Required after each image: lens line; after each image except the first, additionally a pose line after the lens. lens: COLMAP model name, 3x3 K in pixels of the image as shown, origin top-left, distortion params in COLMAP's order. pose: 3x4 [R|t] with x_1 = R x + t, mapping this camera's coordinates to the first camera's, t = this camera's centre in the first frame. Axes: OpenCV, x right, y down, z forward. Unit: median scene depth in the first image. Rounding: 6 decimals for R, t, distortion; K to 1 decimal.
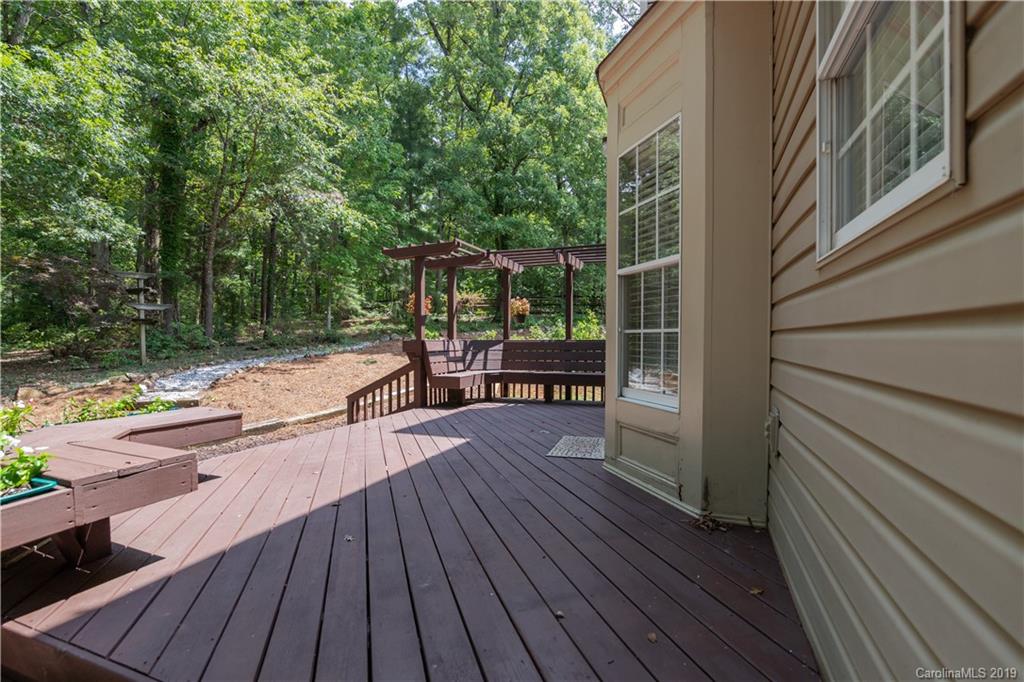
lens RADIAL K [[469.9, 0, 516.3], [0, 469.9, 344.0], [0, 0, 1]] dist [-0.022096, 0.005301]
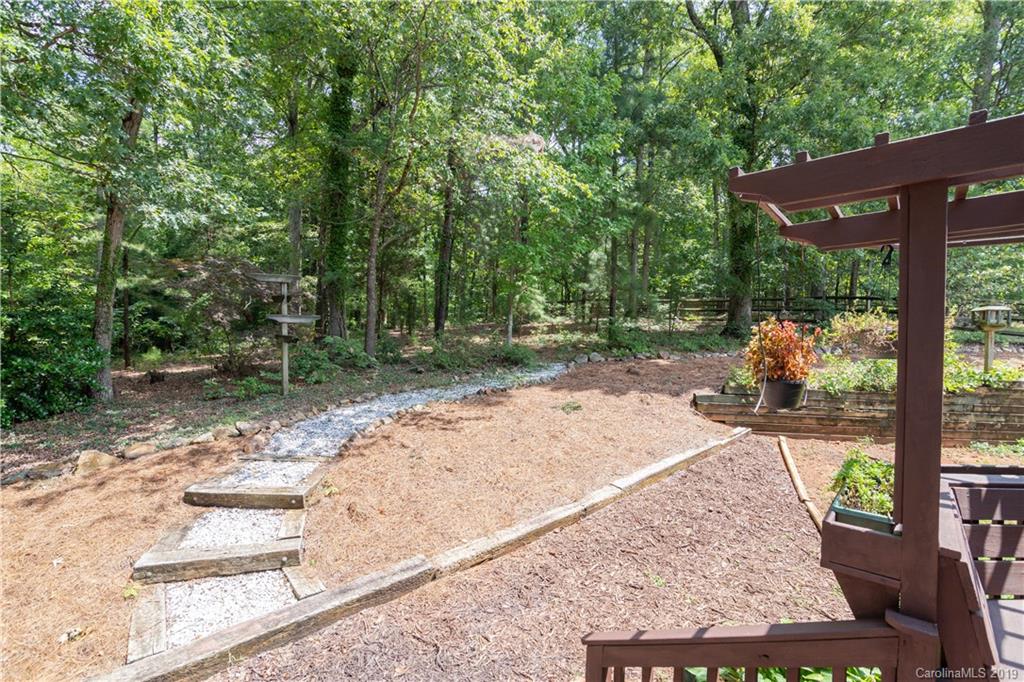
lens RADIAL K [[467.4, 0, 515.5], [0, 467.4, 344.6], [0, 0, 1]] dist [-0.026029, 0.008085]
pose [[0.938436, 0.030079, -0.344141, -0.172591], [-0.027012, 0.999541, 0.013704, -0.055534], [0.344395, -0.003565, 0.938818, 0.387007]]
